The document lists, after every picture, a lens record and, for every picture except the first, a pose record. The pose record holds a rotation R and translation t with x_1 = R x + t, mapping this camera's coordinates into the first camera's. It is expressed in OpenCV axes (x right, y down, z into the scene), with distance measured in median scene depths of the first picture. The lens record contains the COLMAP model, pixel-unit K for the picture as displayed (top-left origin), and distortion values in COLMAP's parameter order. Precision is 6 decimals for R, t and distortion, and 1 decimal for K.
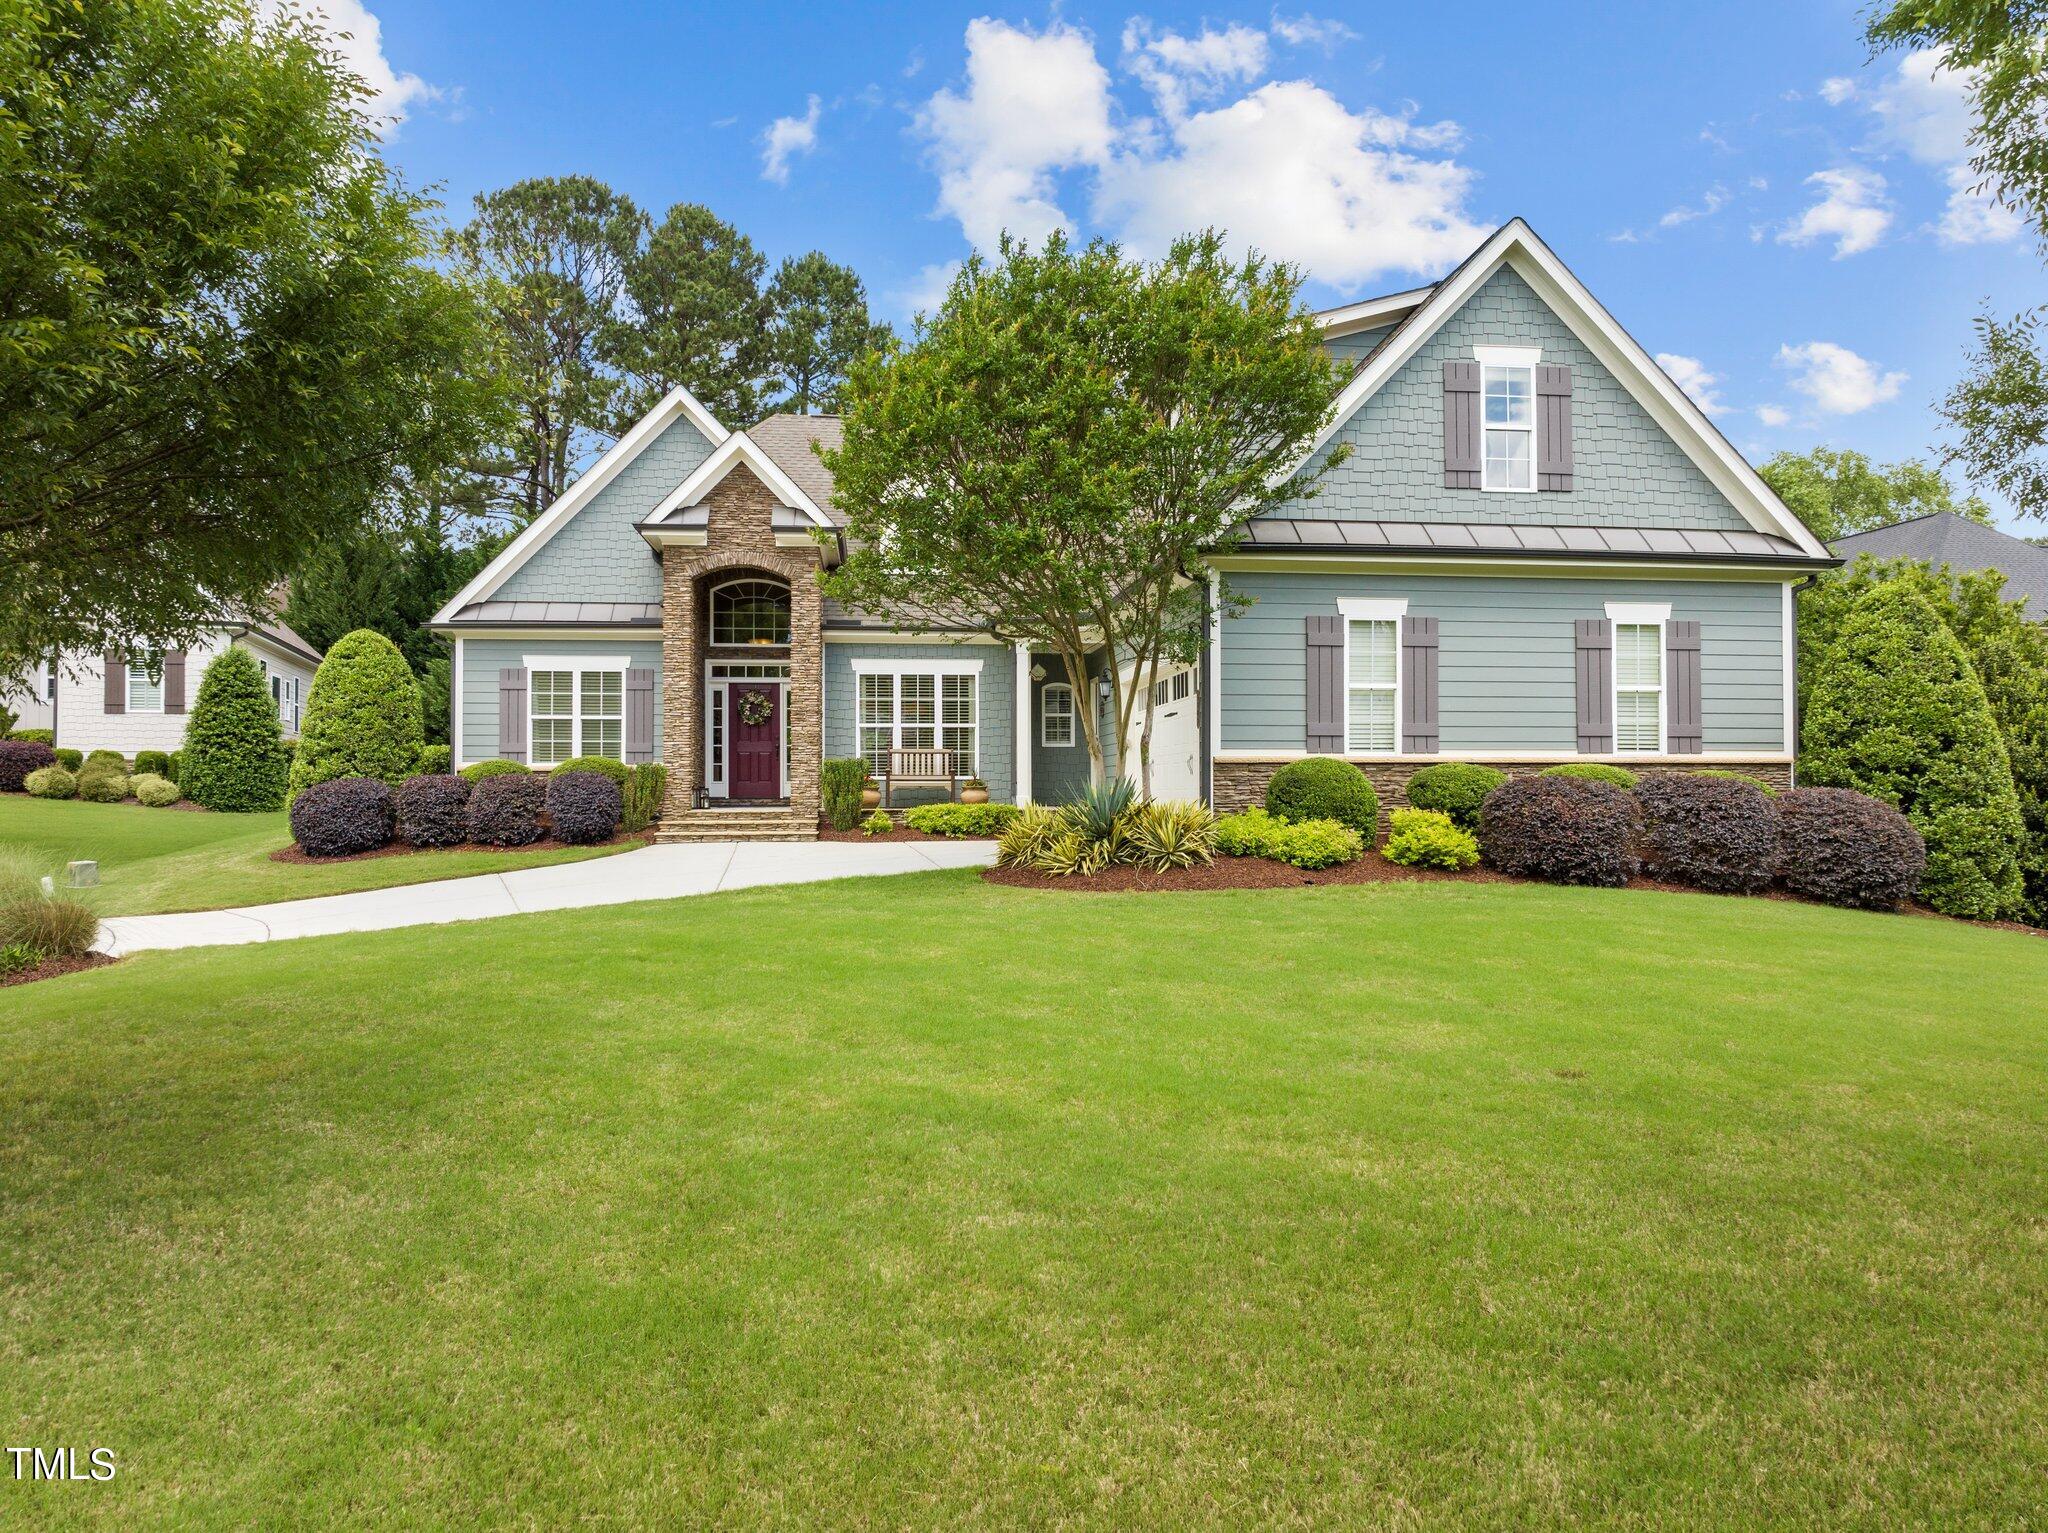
lens RADIAL K [[1448.8, 0, 1024.0], [0, 1448.8, 766.5], [0, 0, 1]] dist [-0.033092, 0.009597]
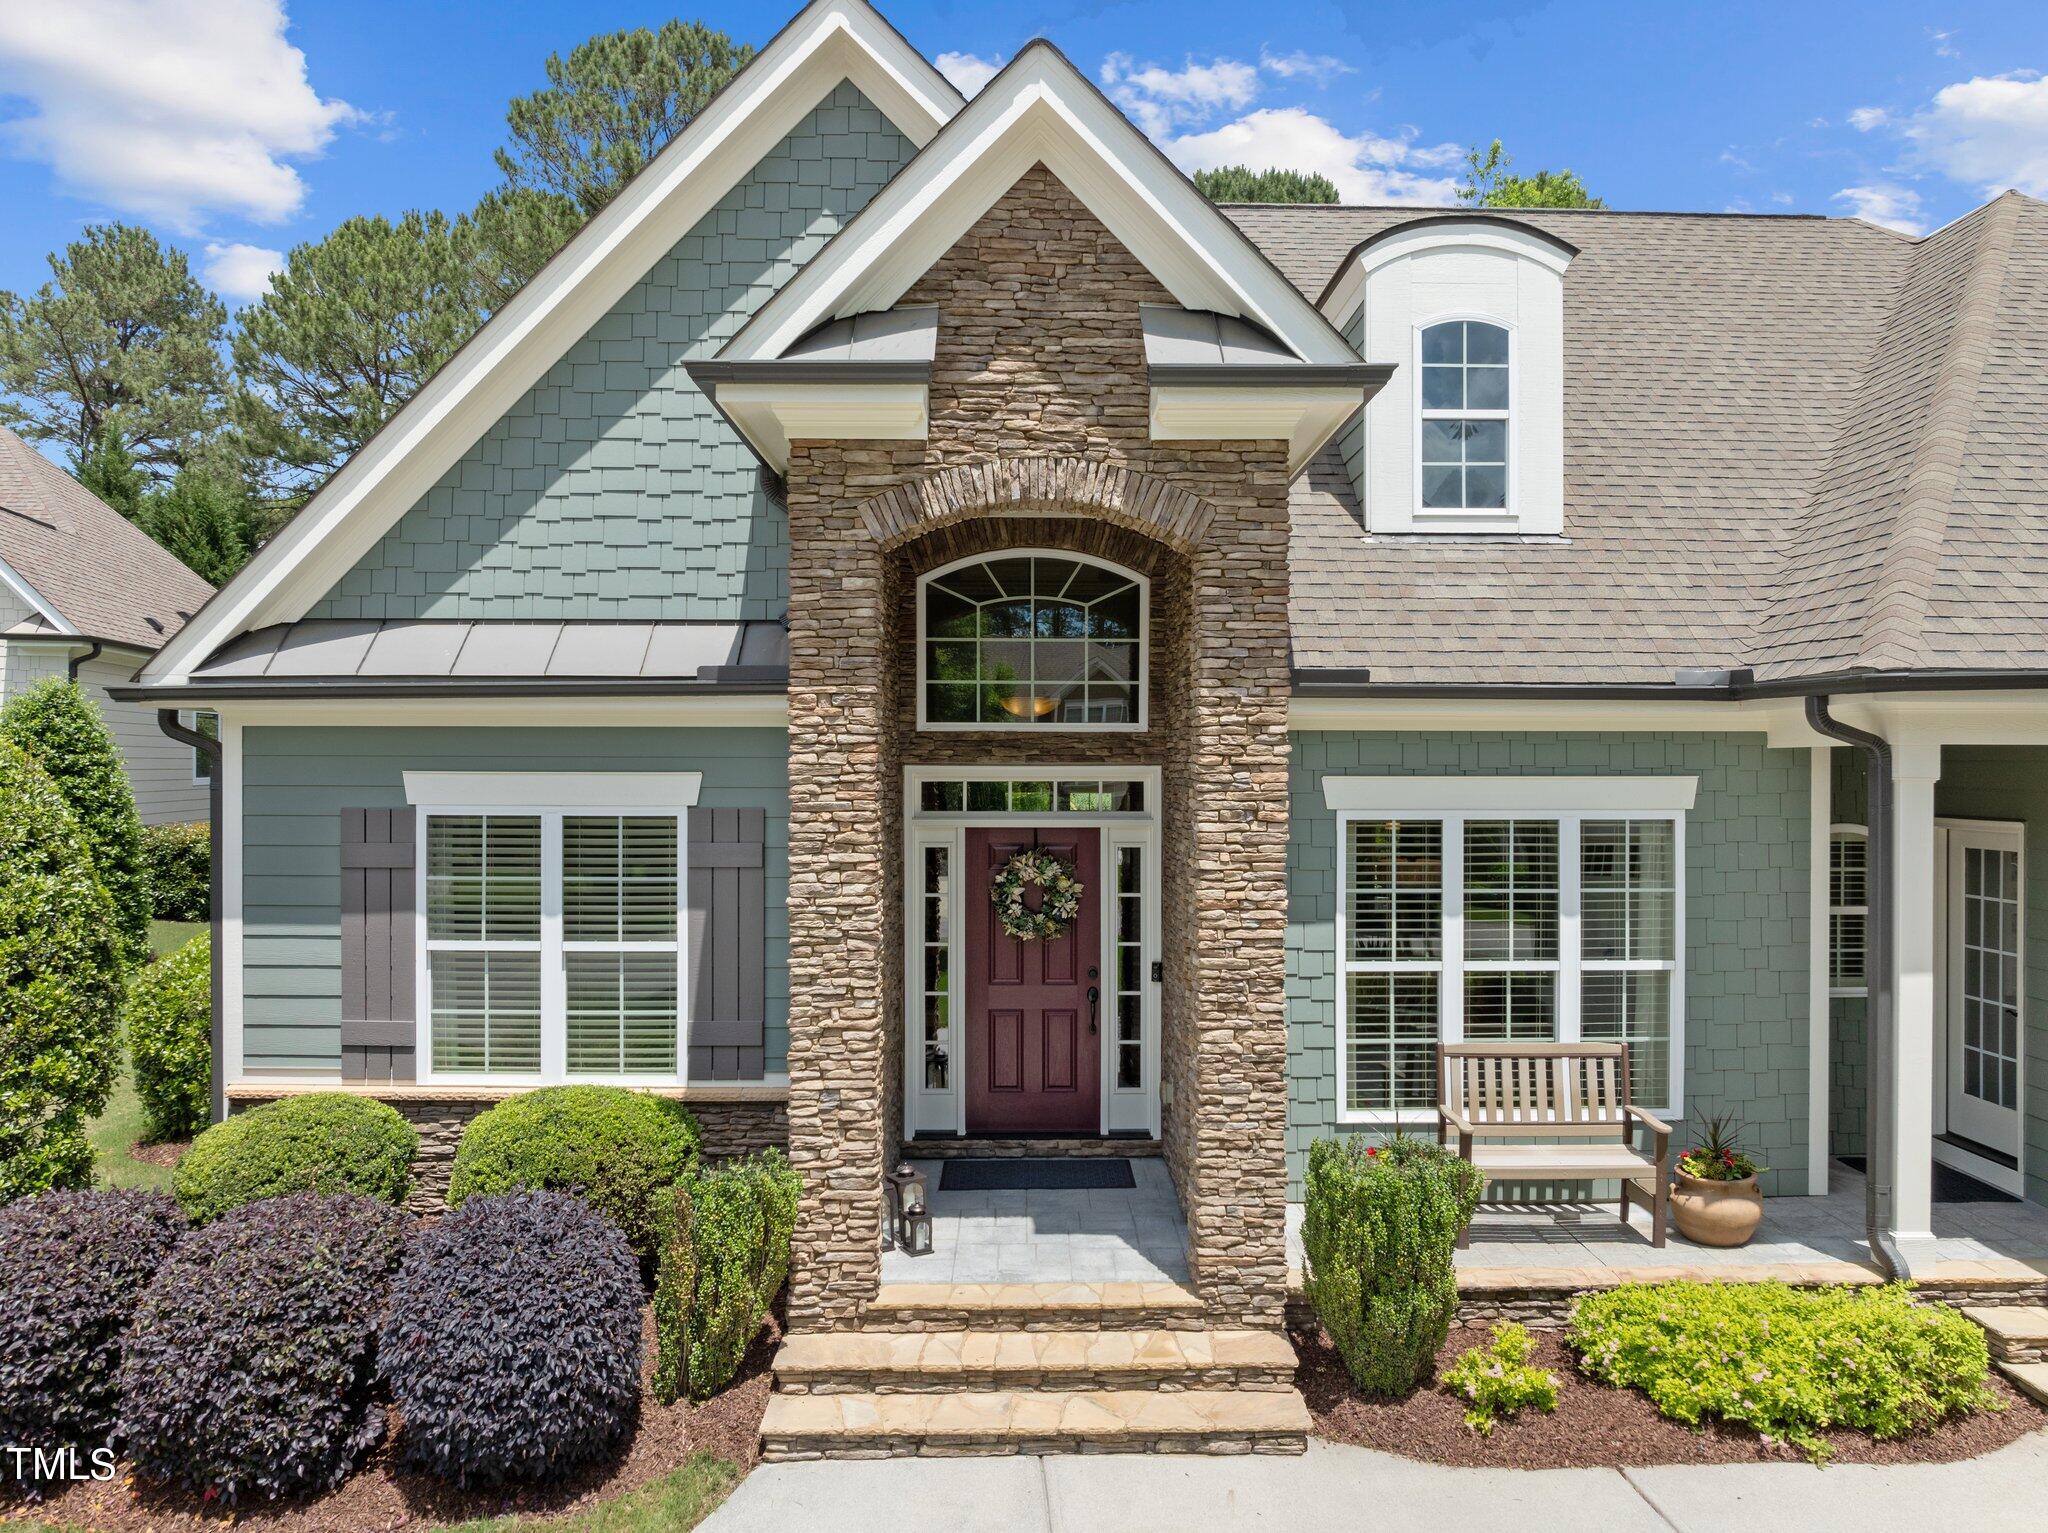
lens RADIAL K [[1440.5, 0, 1024.0], [0, 1440.5, 766.5], [0, 0, 1]] dist [-0.039539, -0.000172]
pose [[0.995409, 0.004066, -0.095627, -0.237070], [-0.002218, 0.999809, 0.019427, -0.125339], [0.095687, -0.019125, 0.995228, 0.973293]]
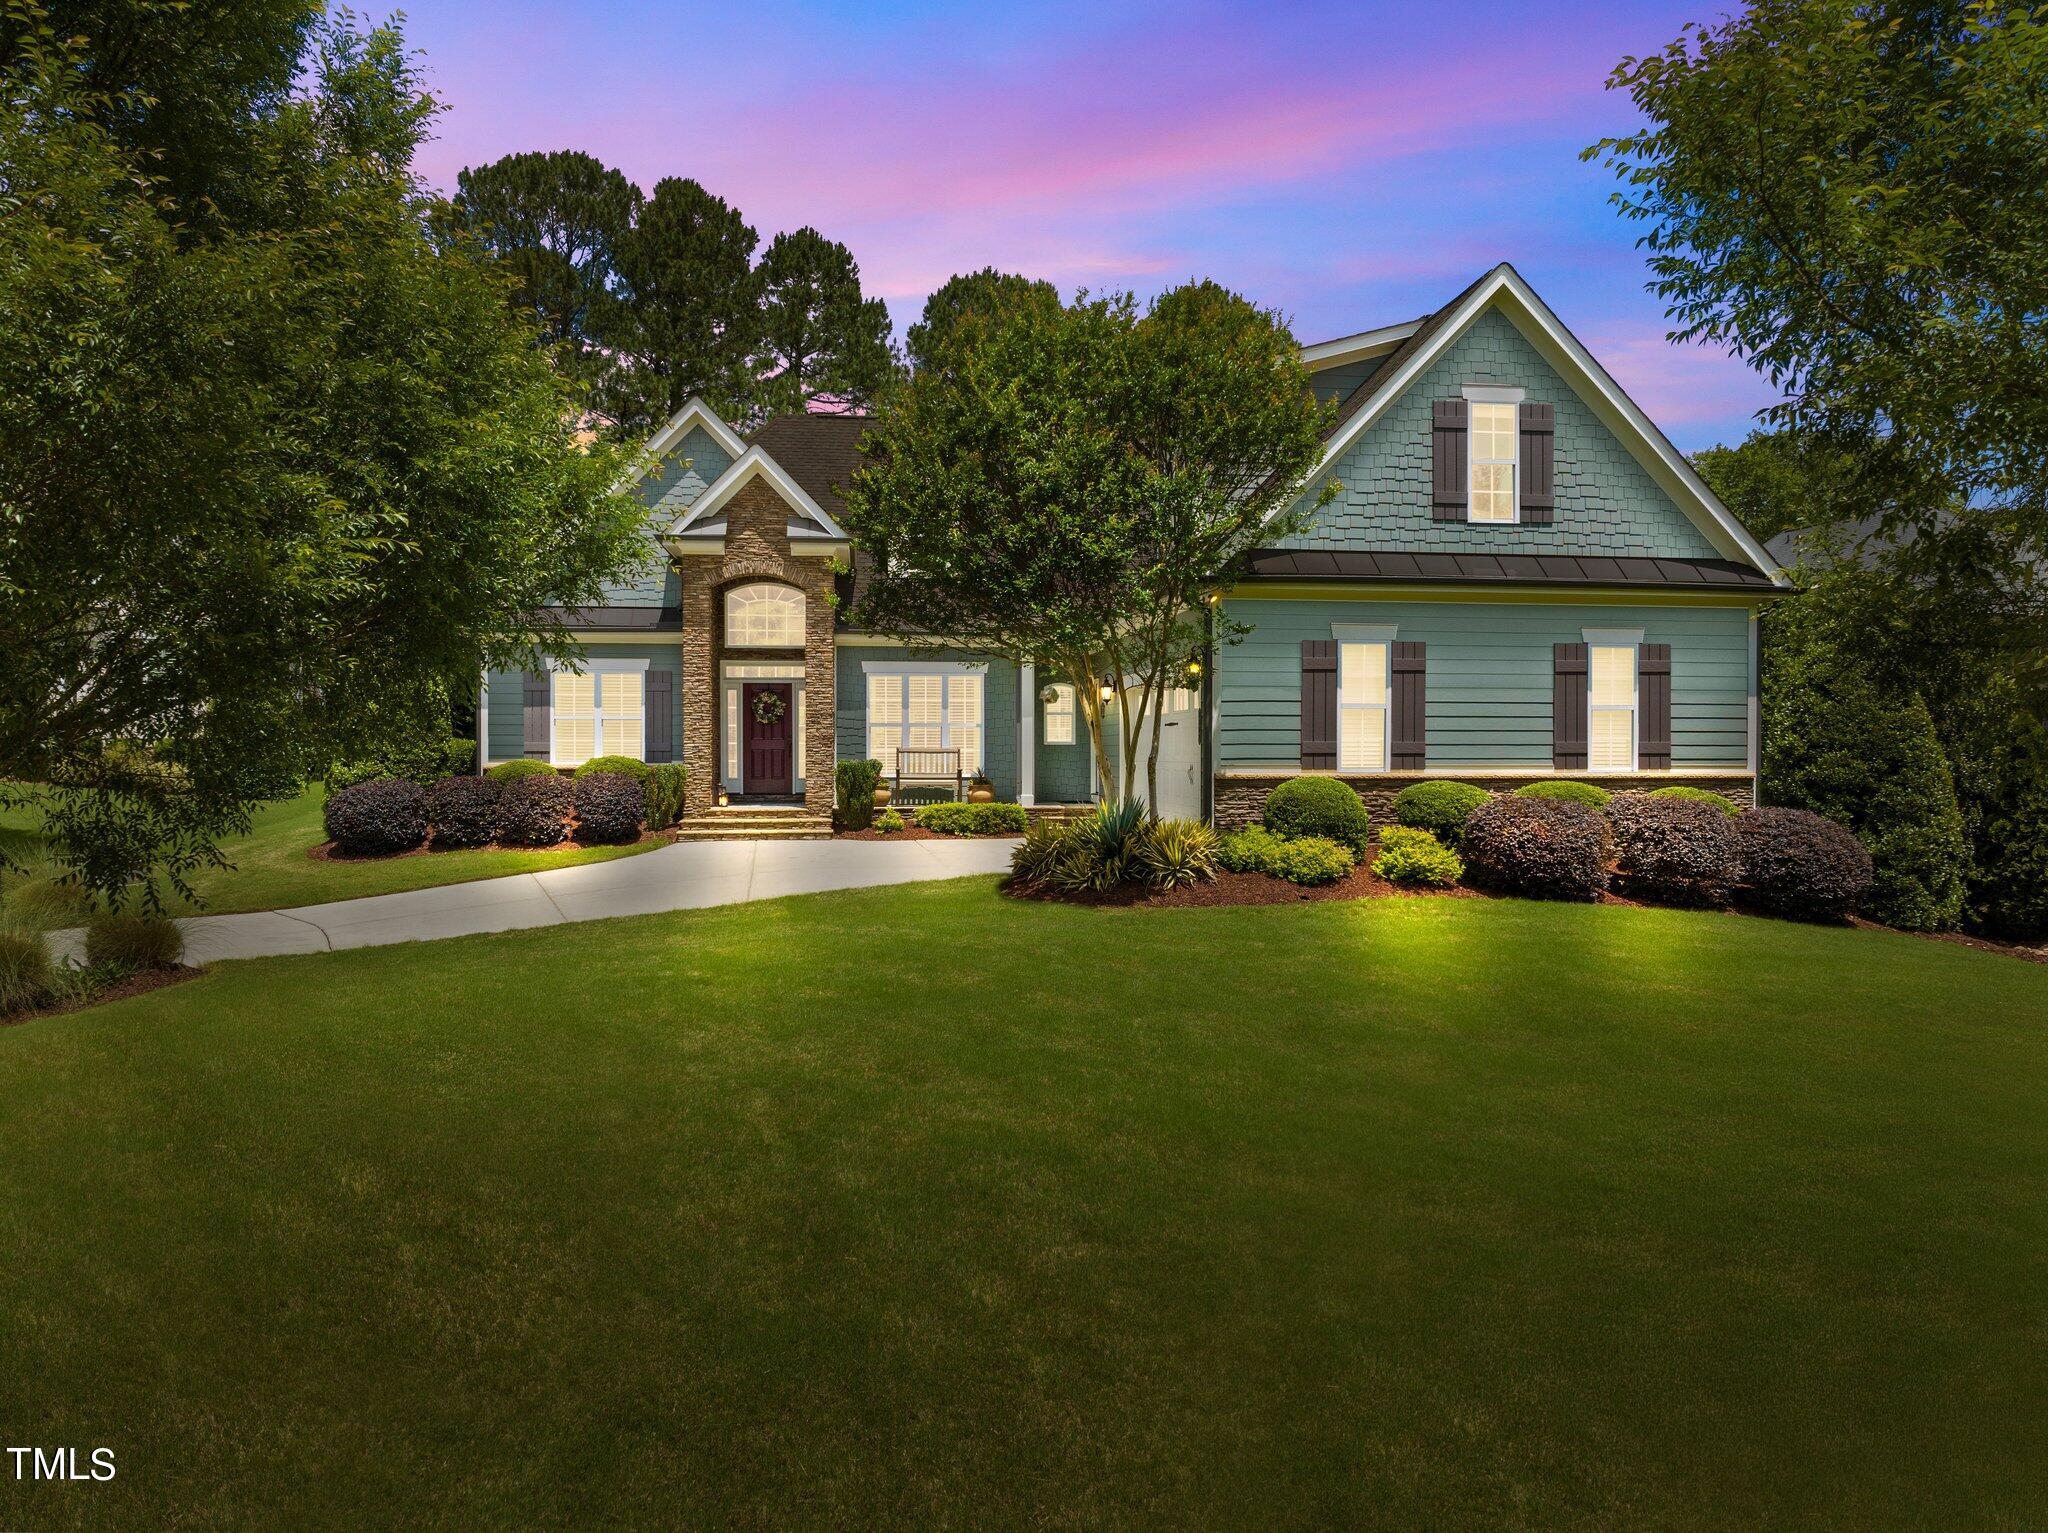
lens RADIAL K [[1451.2, 0, 1024.0], [0, 1451.2, 766.5], [0, 0, 1]] dist [-0.027452, -0.004281]
pose [[0.999921, 0.002047, 0.012380, -0.023261], [-0.002381, 0.999631, 0.027049, -0.041202], [-0.012320, -0.027076, 0.999557, -0.068395]]
